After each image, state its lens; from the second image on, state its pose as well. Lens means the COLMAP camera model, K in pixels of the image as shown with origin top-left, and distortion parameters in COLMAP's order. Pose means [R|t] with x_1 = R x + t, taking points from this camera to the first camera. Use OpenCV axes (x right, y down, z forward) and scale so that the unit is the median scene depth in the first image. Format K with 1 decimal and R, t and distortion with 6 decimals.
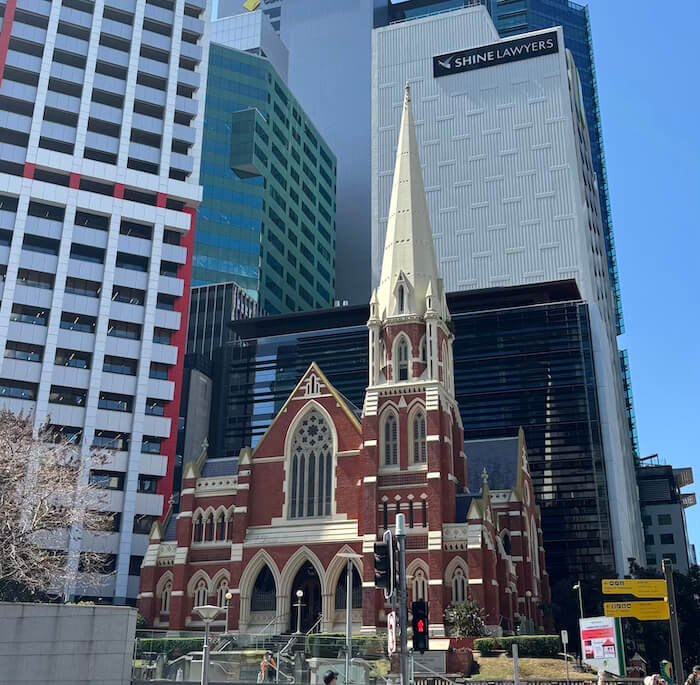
lens RADIAL K [[894.4, 0, 350.0], [0, 894.4, 342.5], [0, 0, 1]] dist [-0.000135, -0.042971]
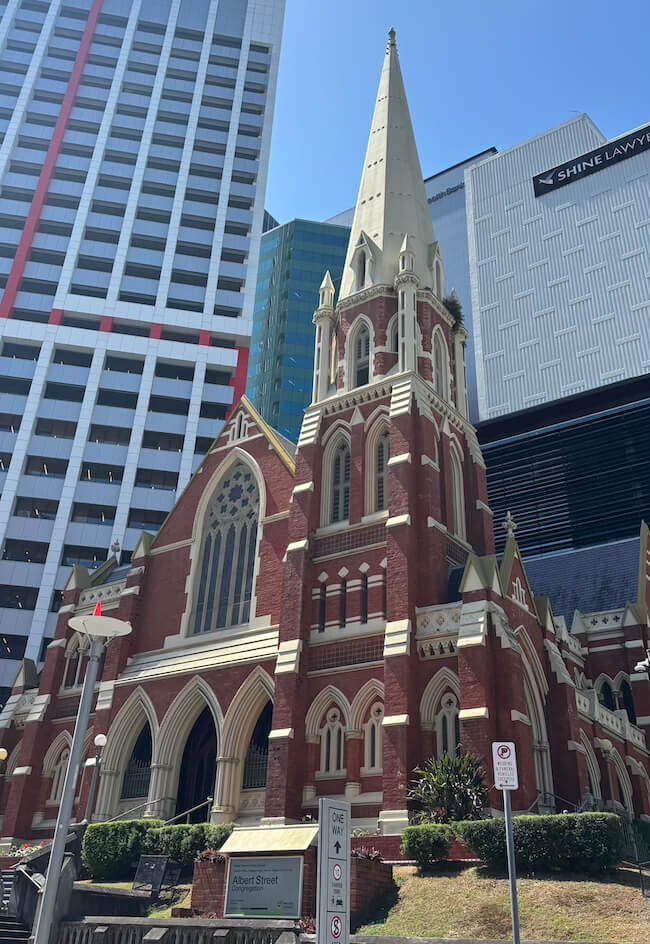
lens RADIAL K [[836.7, 0, 325.8], [0, 836.7, 453.7], [0, 0, 1]] dist [0.007438, 0.002516]
pose [[0.963305, -0.110524, -0.244598, 0.164699], [0.070546, 0.983502, -0.166572, 0.174728], [0.258973, 0.143204, 0.955210, 0.468834]]
